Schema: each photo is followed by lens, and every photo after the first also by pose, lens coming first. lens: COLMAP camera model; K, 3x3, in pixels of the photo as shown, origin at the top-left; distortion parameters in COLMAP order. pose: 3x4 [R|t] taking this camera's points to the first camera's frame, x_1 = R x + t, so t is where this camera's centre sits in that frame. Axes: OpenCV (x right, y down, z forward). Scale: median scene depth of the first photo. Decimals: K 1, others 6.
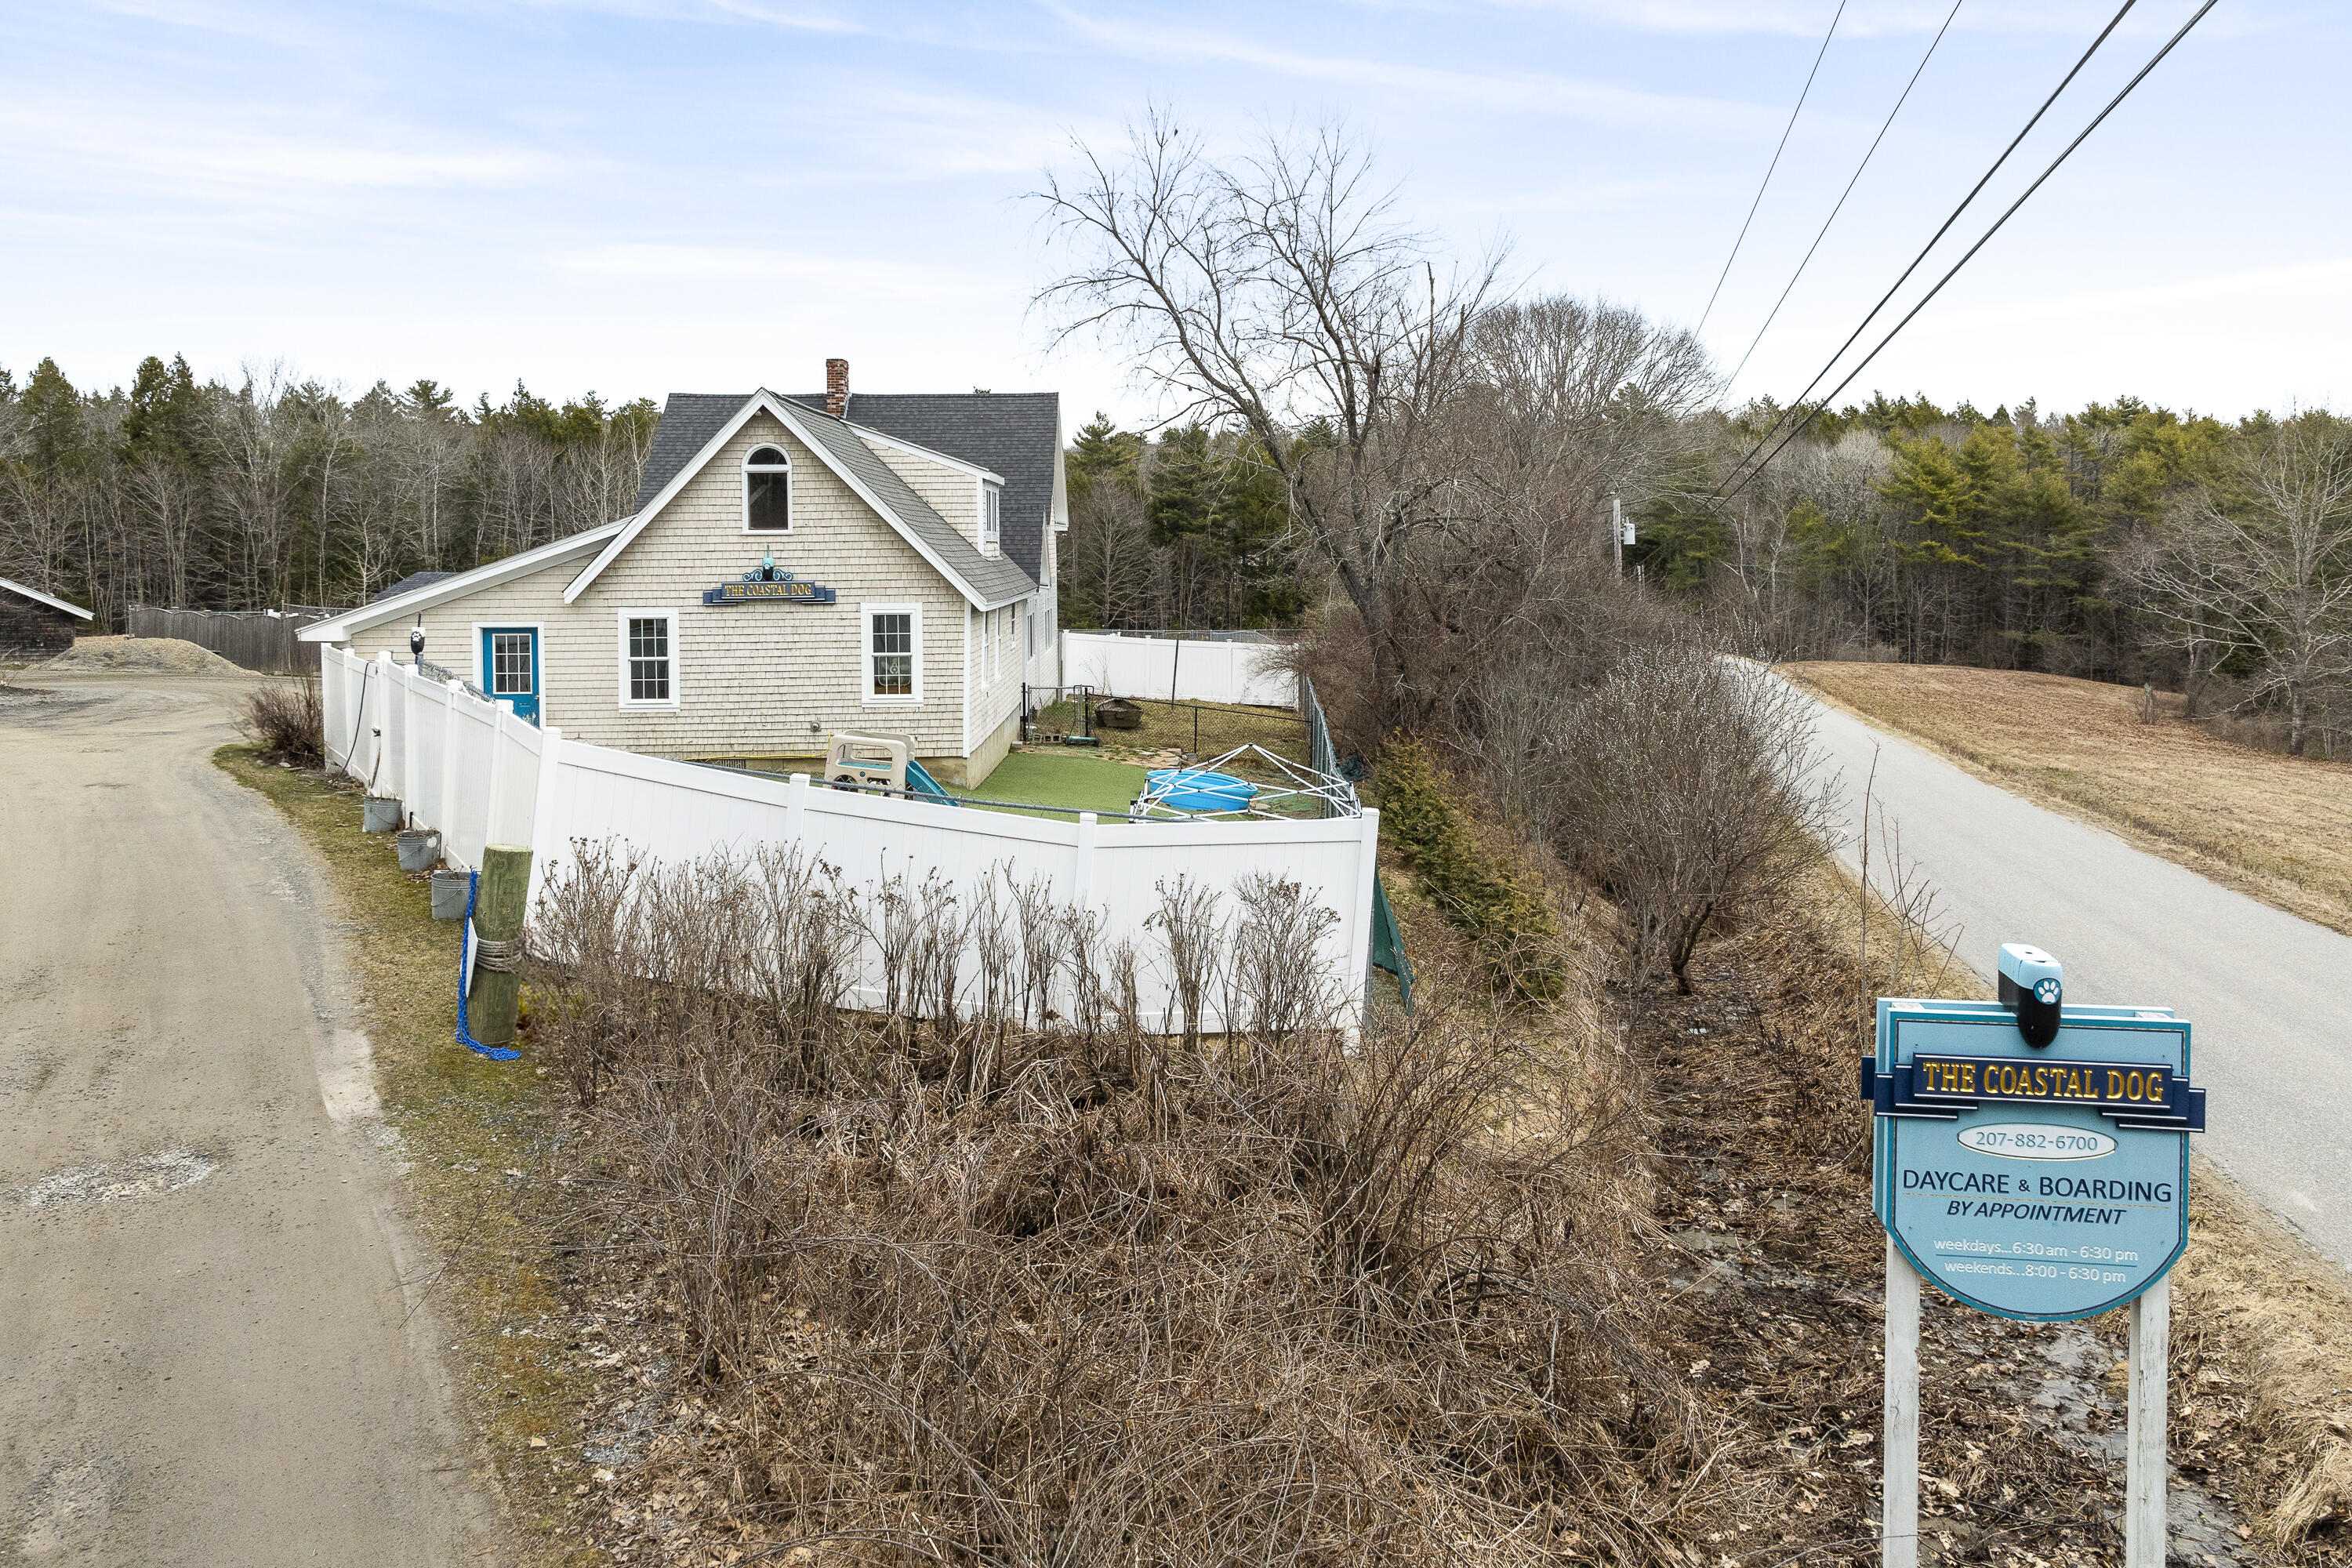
lens RADIAL K [[1663.2, 0, 1298.0], [0, 1663.2, 862.0], [0, 0, 1]] dist [-0.009538, 0.015776]
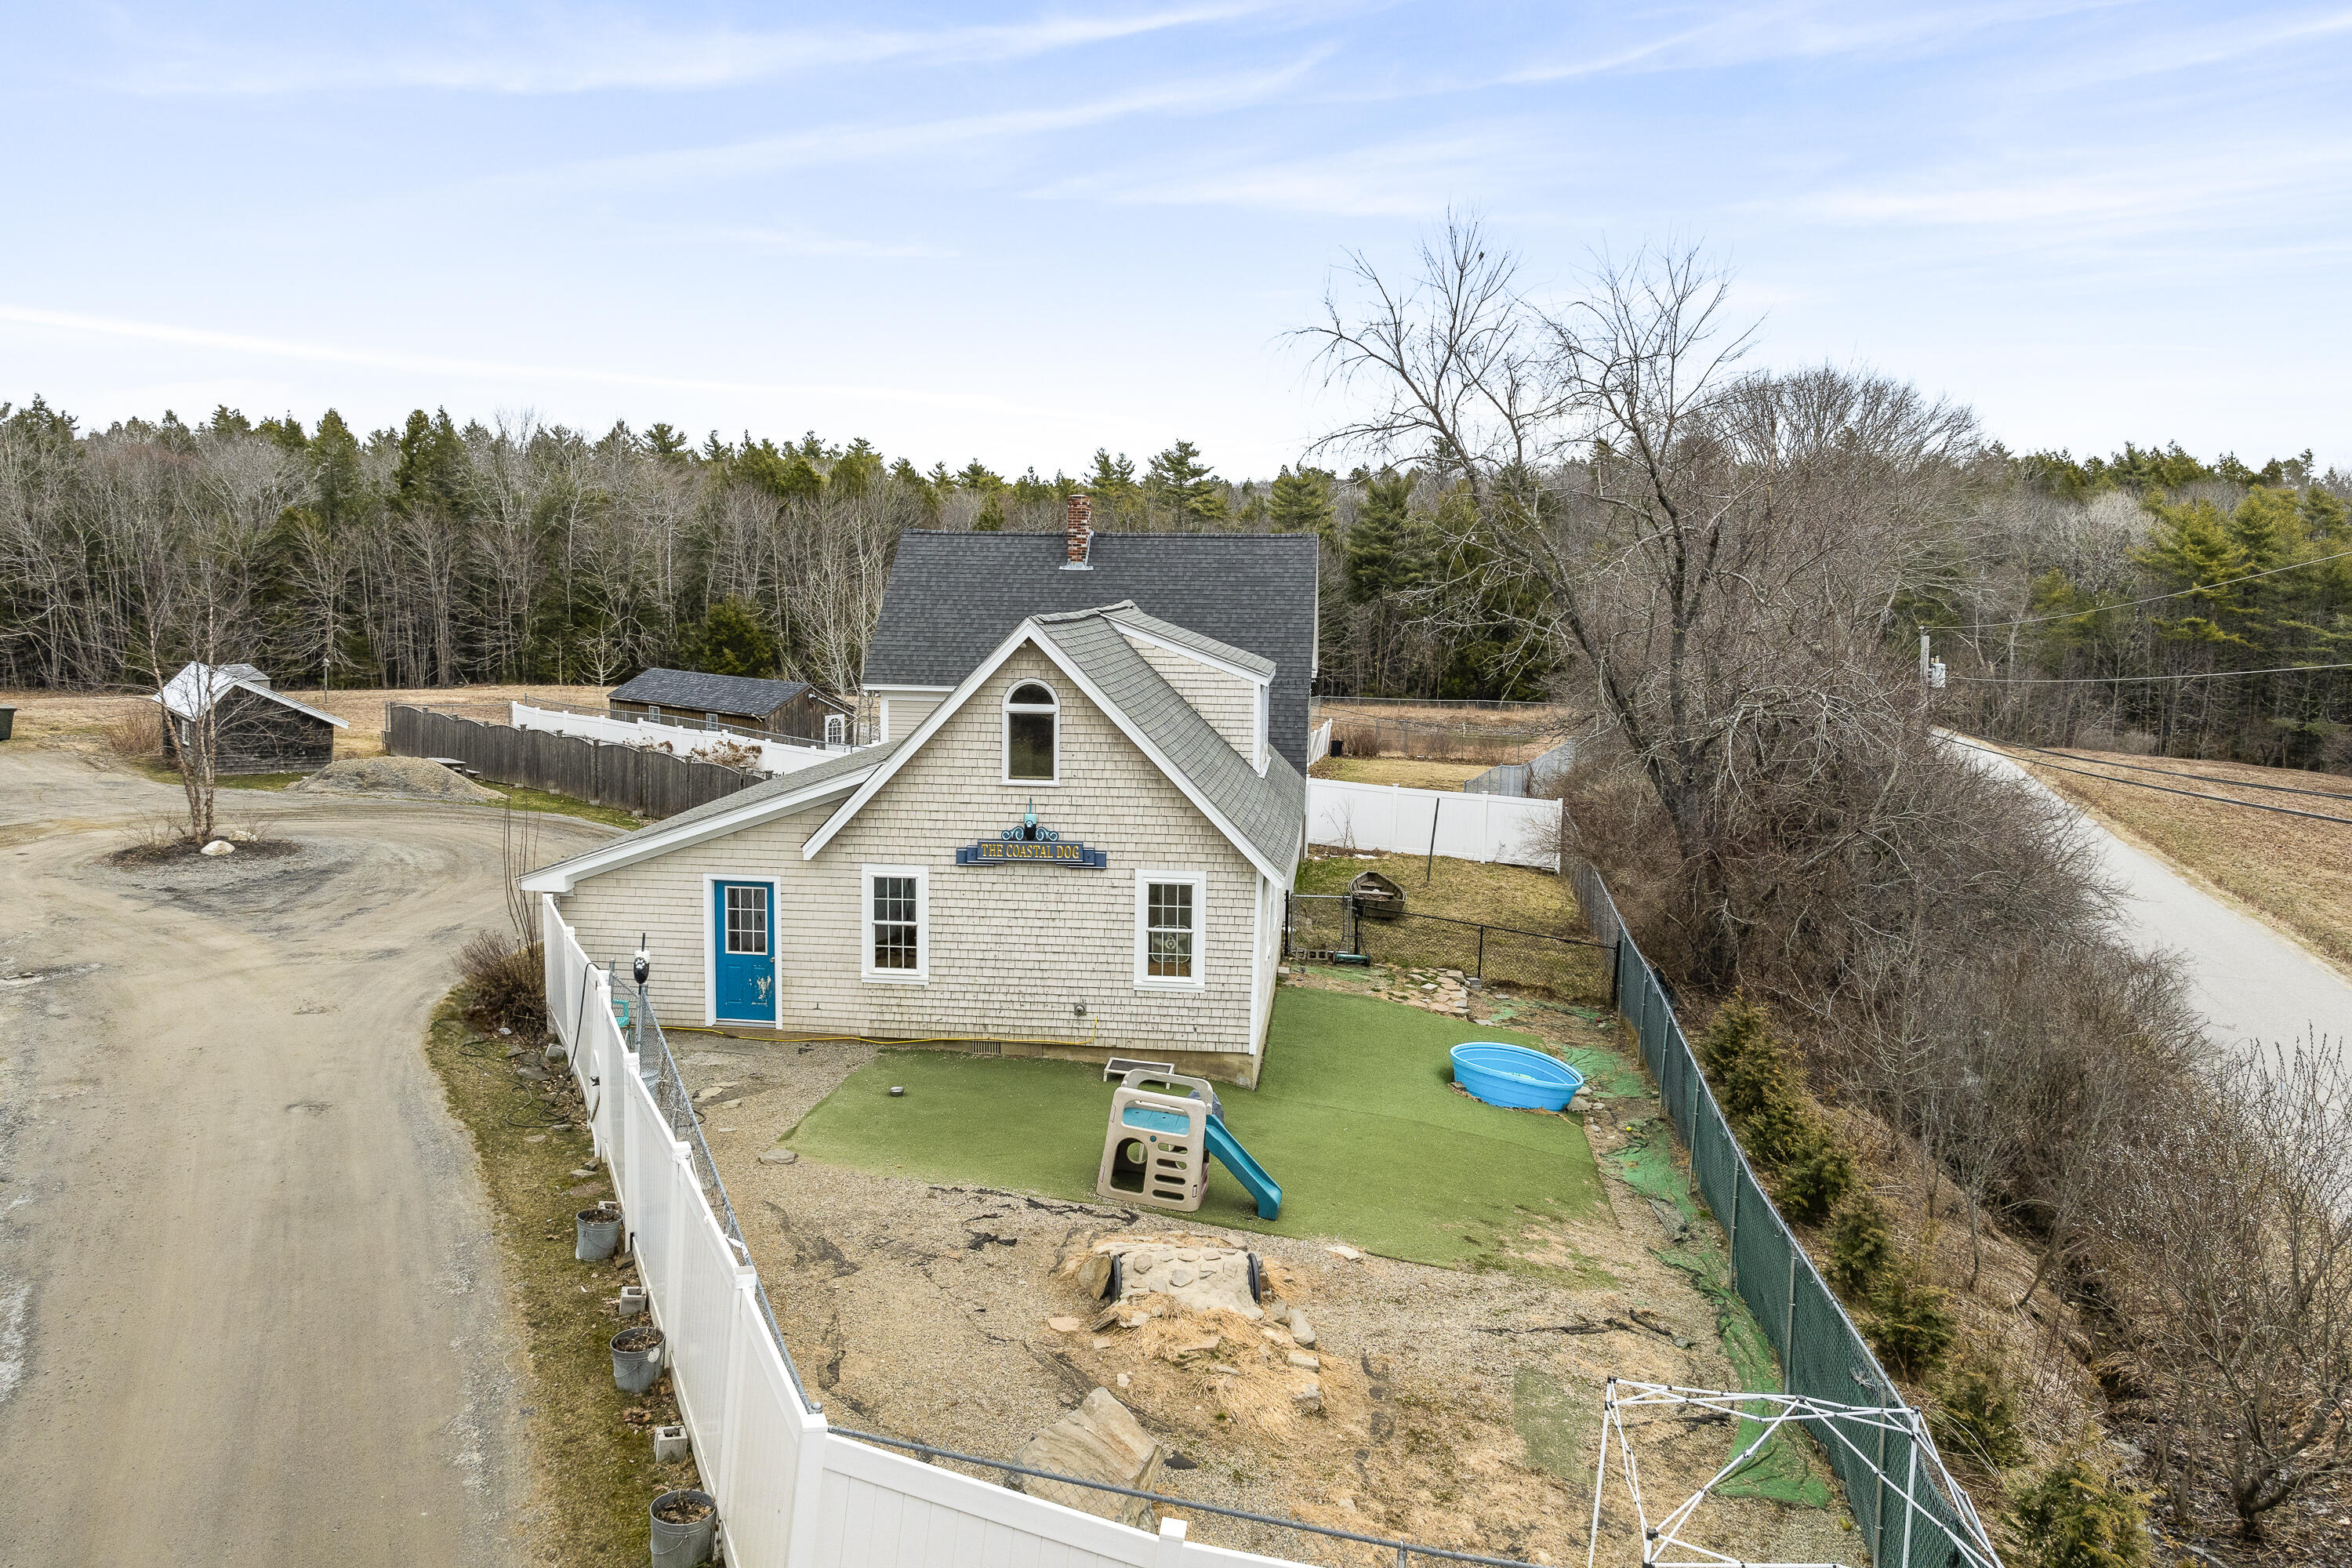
lens RADIAL K [[1632.6, 0, 1285.4], [0, 1632.6, 999.5], [0, 0, 1]] dist [0.007794, -0.014734]
pose [[0.992608, 0.031113, -0.117312, -0.082786], [-0.024001, 0.997815, 0.061556, -0.138045], [0.118971, -0.058285, 0.991186, 0.165519]]
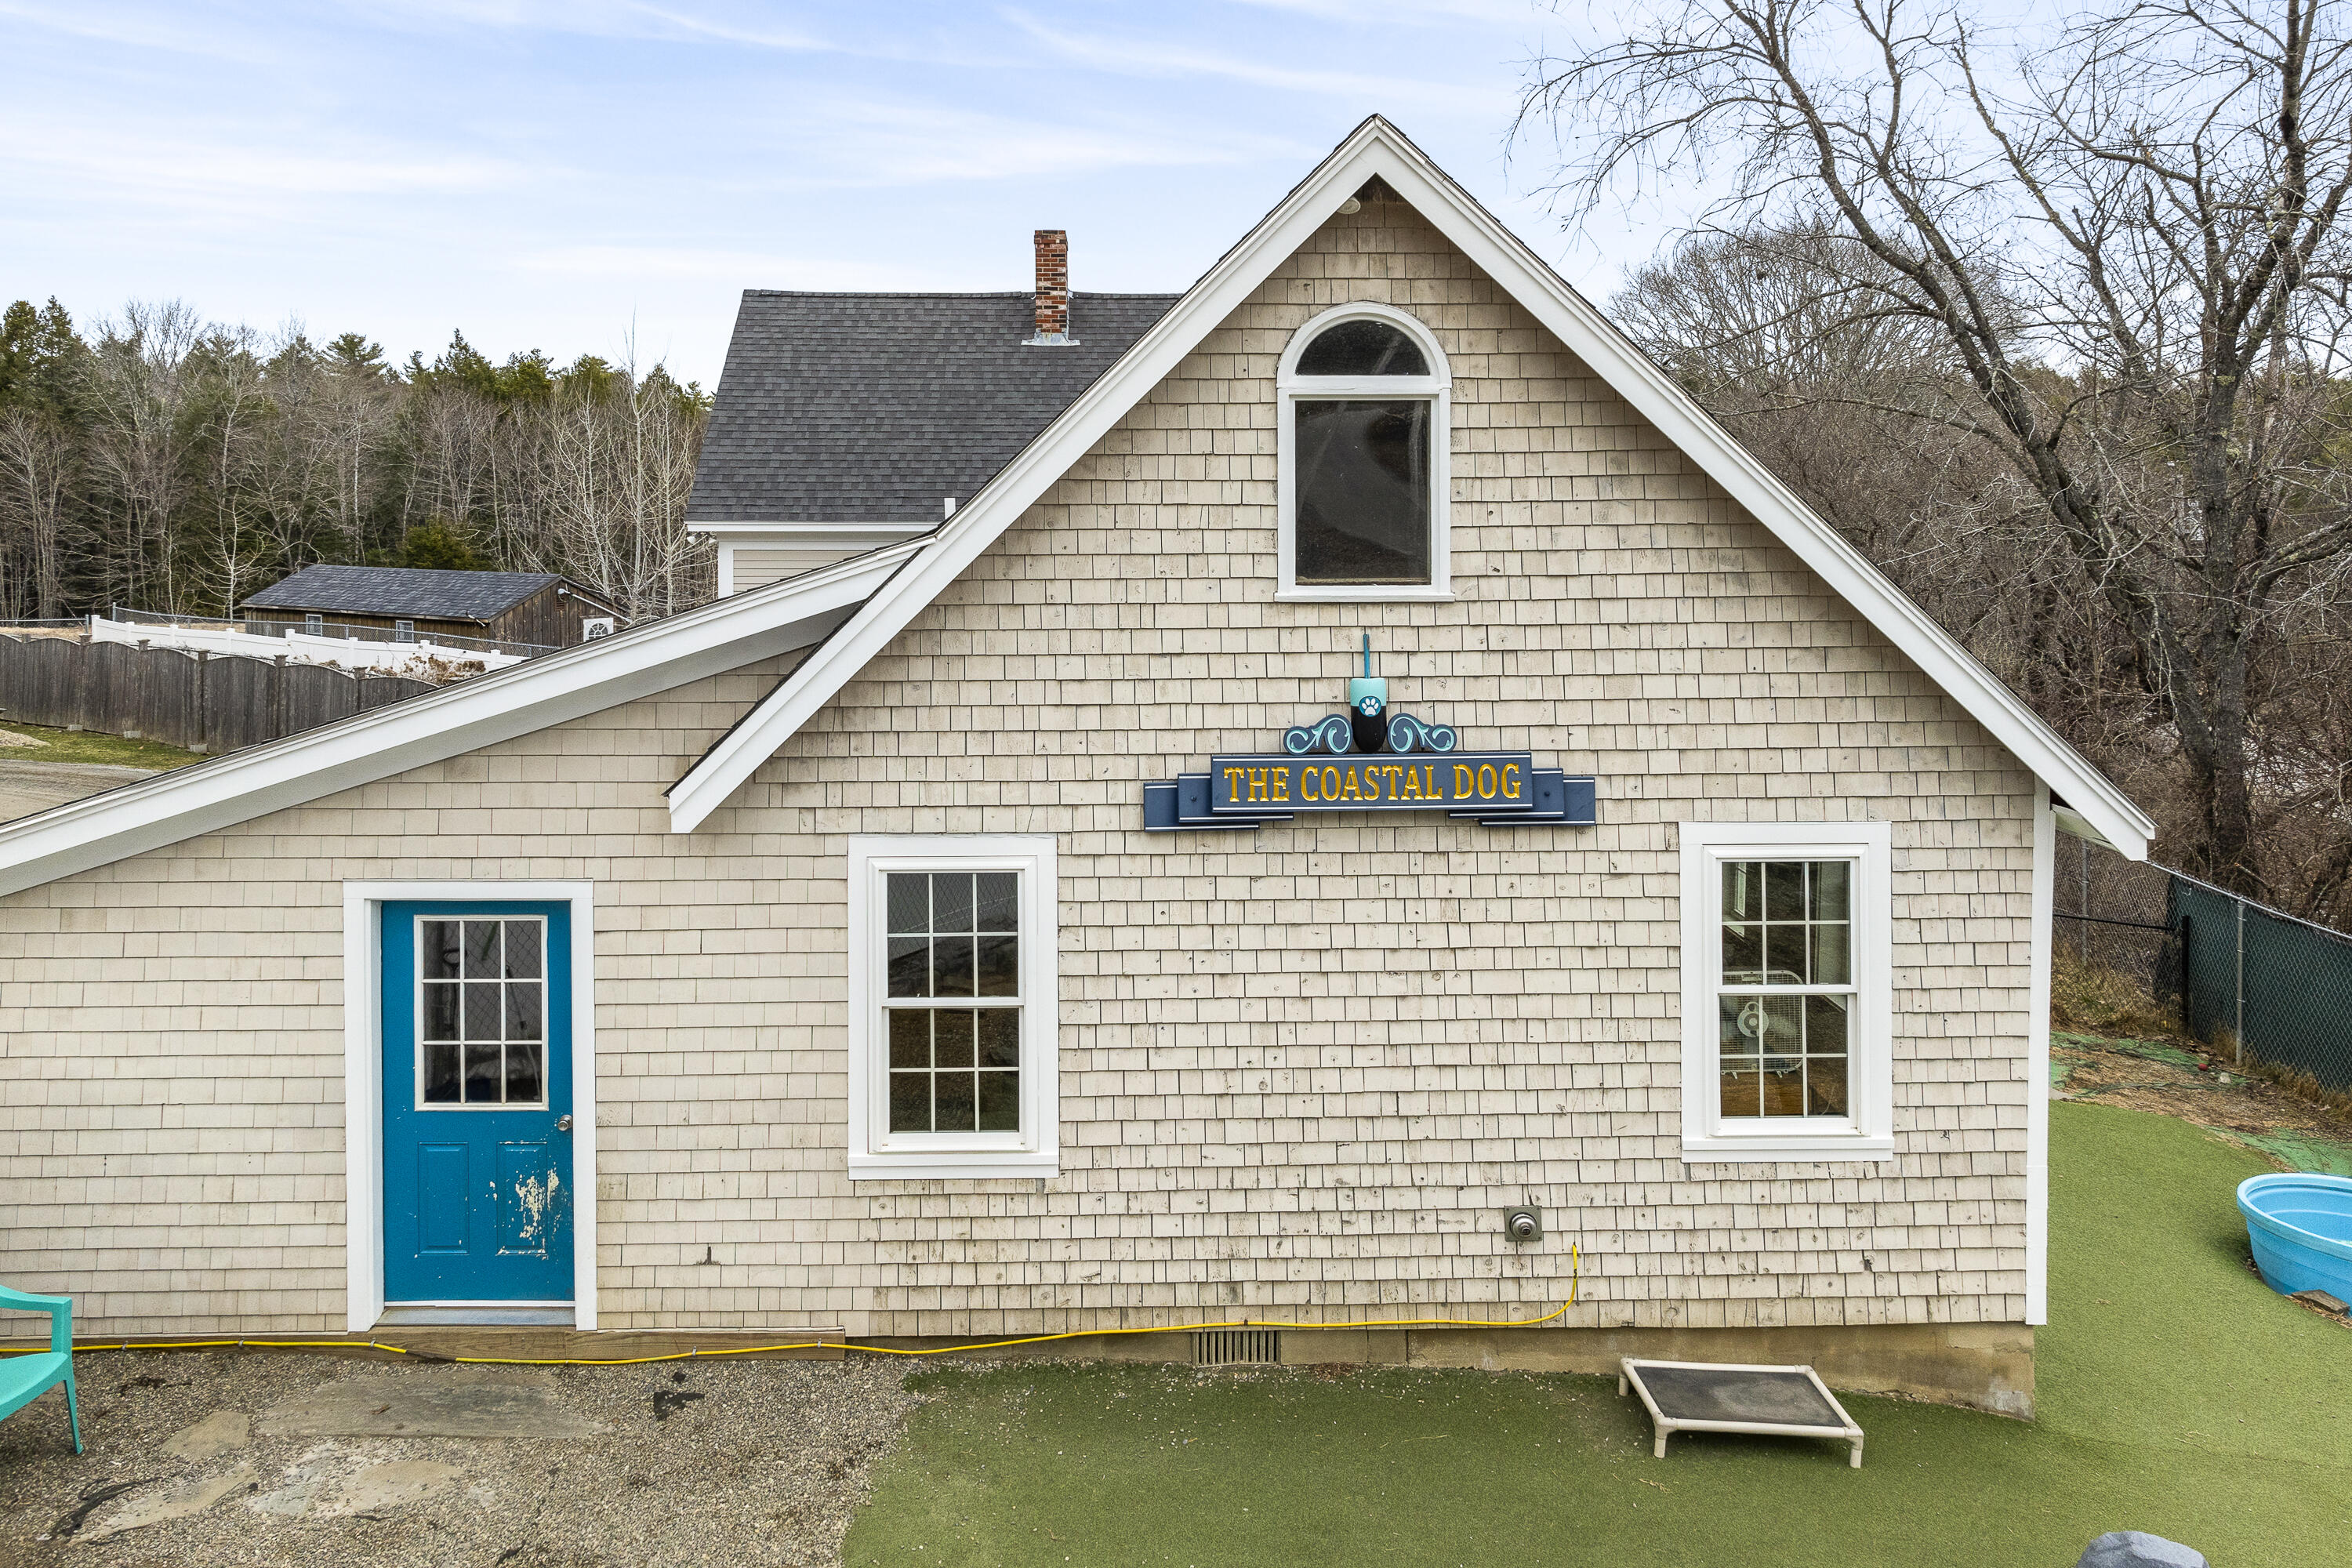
lens RADIAL K [[1663.2, 0, 1272.0], [0, 1663.2, 796.1], [0, 0, 1]] dist [-0.009538, 0.015776]
pose [[0.995711, -0.011316, 0.091824, -0.354868], [0.015579, 0.998827, -0.045847, -0.143319], [-0.091197, 0.047080, 0.994719, 0.679172]]
